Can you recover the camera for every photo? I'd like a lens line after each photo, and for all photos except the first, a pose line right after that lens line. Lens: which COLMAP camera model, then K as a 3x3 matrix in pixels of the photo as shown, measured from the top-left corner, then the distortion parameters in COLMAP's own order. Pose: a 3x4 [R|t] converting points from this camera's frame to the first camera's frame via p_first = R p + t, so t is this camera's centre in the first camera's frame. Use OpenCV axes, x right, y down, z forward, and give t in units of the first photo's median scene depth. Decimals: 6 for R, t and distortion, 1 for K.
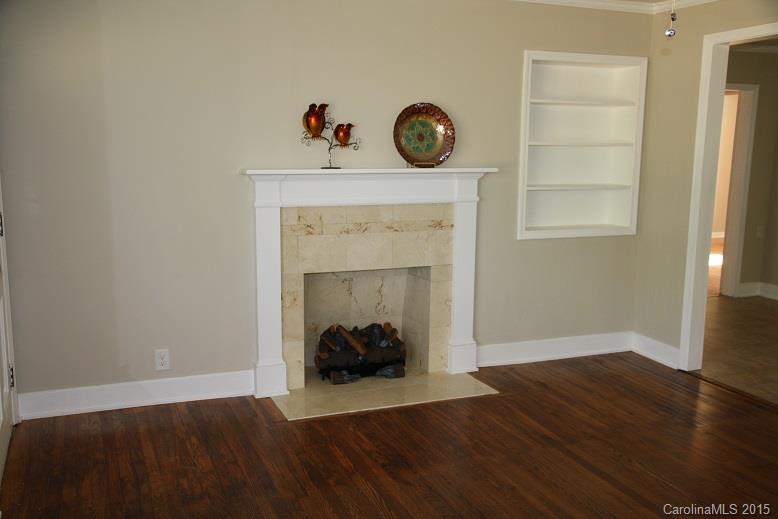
lens RADIAL K [[733.4, 0, 388.2], [0, 733.4, 256.4], [0, 0, 1]] dist [0.005689, 0.000000]
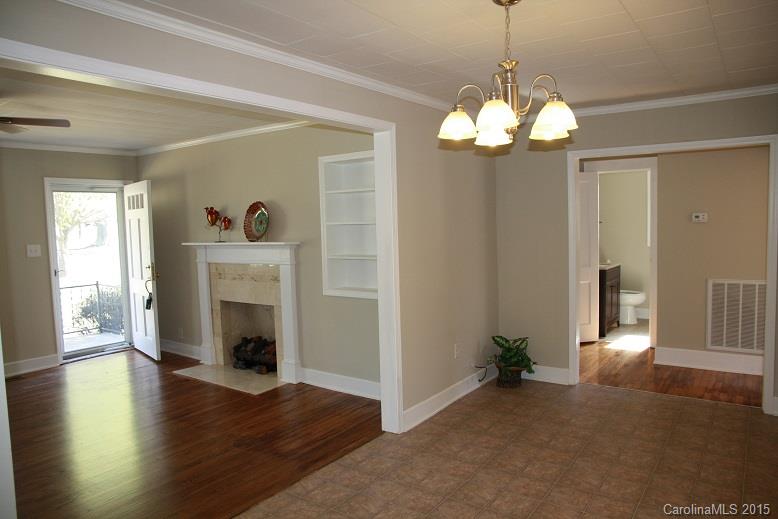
lens RADIAL K [[543.4, 0, 383.8], [0, 543.4, 263.3], [0, 0, 1]] dist [-0.032586, 0.011582]
pose [[0.525100, 0.035937, -0.850282, 1.178599], [-0.101418, 0.994631, -0.020594, -0.077317], [0.844976, 0.097048, 0.525925, 0.612439]]
